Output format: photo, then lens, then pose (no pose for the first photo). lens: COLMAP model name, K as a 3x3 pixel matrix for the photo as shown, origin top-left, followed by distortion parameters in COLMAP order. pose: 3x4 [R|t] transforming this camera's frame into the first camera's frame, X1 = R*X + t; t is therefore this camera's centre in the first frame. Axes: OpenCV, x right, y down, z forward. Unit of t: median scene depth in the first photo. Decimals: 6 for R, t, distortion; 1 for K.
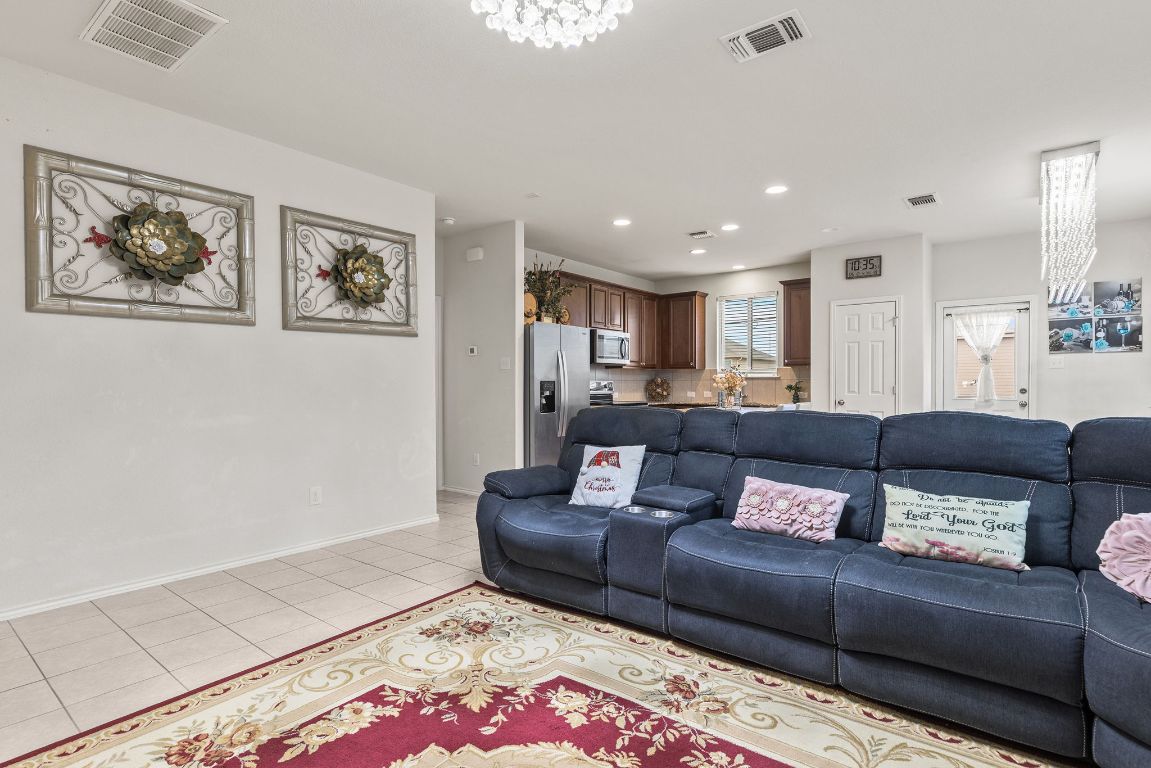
lens RADIAL K [[569.1, 0, 585.7], [0, 569.1, 379.2], [0, 0, 1]] dist [0.051993, 0.000046]
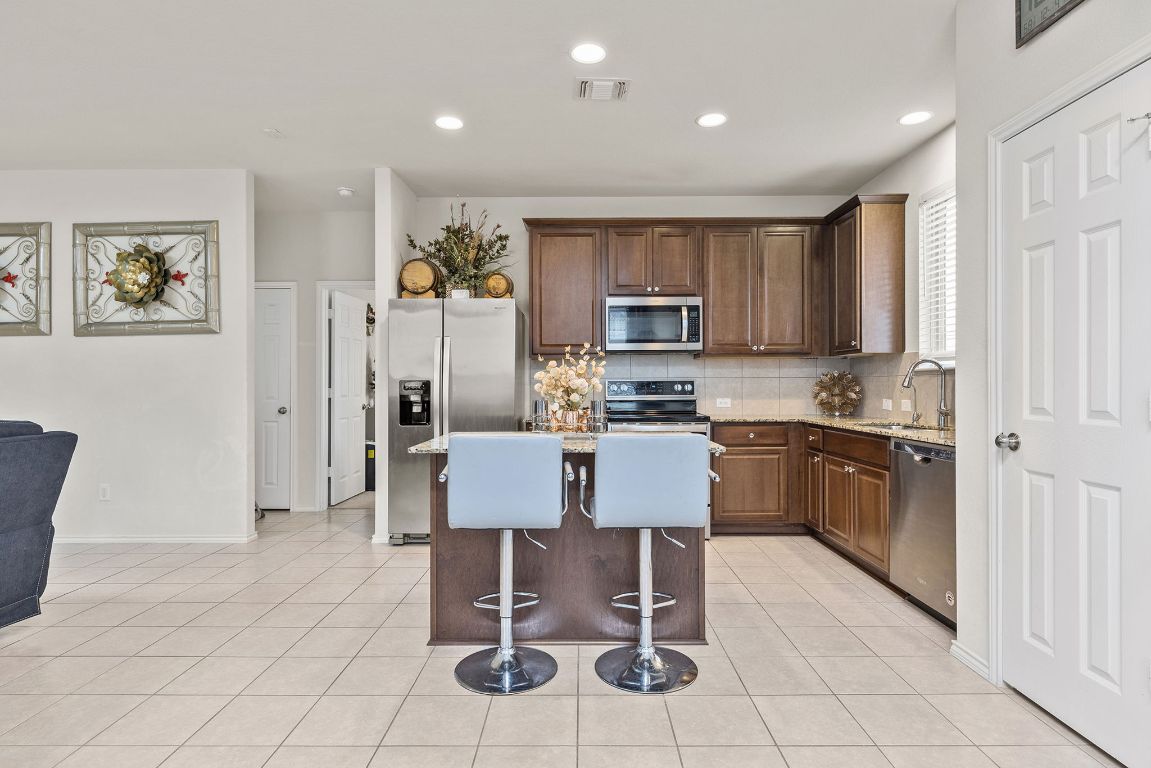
lens RADIAL K [[588.7, 0, 570.9], [0, 588.7, 378.5], [0, 0, 1]] dist [0.006166, 0.002012]
pose [[0.611826, -0.009126, -0.790940, 0.612472], [0.008557, 0.999951, -0.004918, 0.005771], [0.790946, -0.003759, 0.611874, 0.679237]]
